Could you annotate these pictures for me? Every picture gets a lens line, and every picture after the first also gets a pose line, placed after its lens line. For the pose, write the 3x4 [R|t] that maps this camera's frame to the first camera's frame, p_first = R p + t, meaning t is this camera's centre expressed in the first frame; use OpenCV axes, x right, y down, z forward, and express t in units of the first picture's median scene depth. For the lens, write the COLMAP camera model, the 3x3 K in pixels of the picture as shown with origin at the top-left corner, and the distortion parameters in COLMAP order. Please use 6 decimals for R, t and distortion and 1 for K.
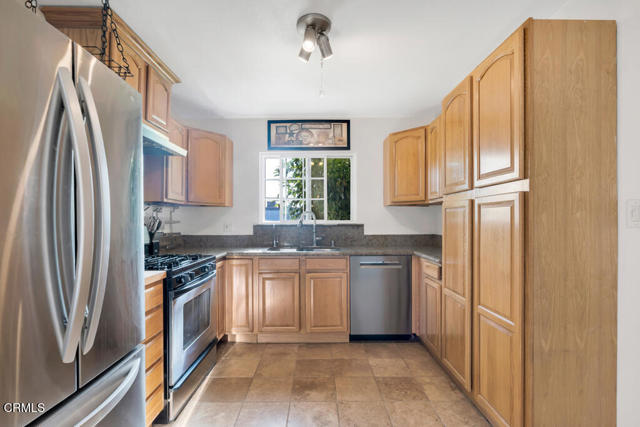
lens RADIAL K [[290.5, 0, 320.0], [0, 290.5, 220.6], [0, 0, 1]] dist [0.014946, -0.000005]
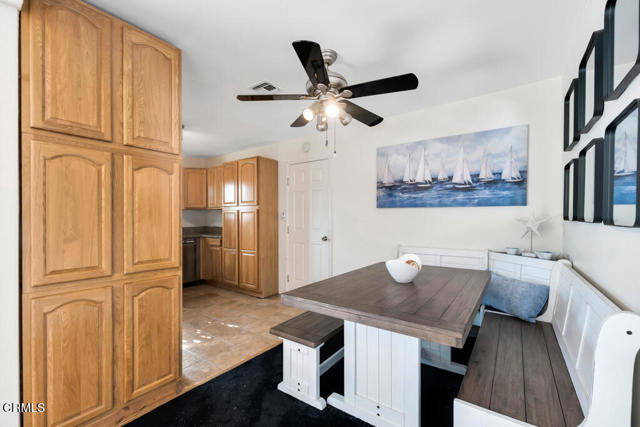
lens RADIAL K [[277.4, 0, 316.3], [0, 277.4, 219.8], [0, 0, 1]] dist [-0.000439, -0.000011]
pose [[0.605430, -0.007079, 0.795867, -0.987917], [0.000439, 0.999963, 0.008561, -0.009414], [-0.795898, -0.004834, 0.605411, -1.001153]]
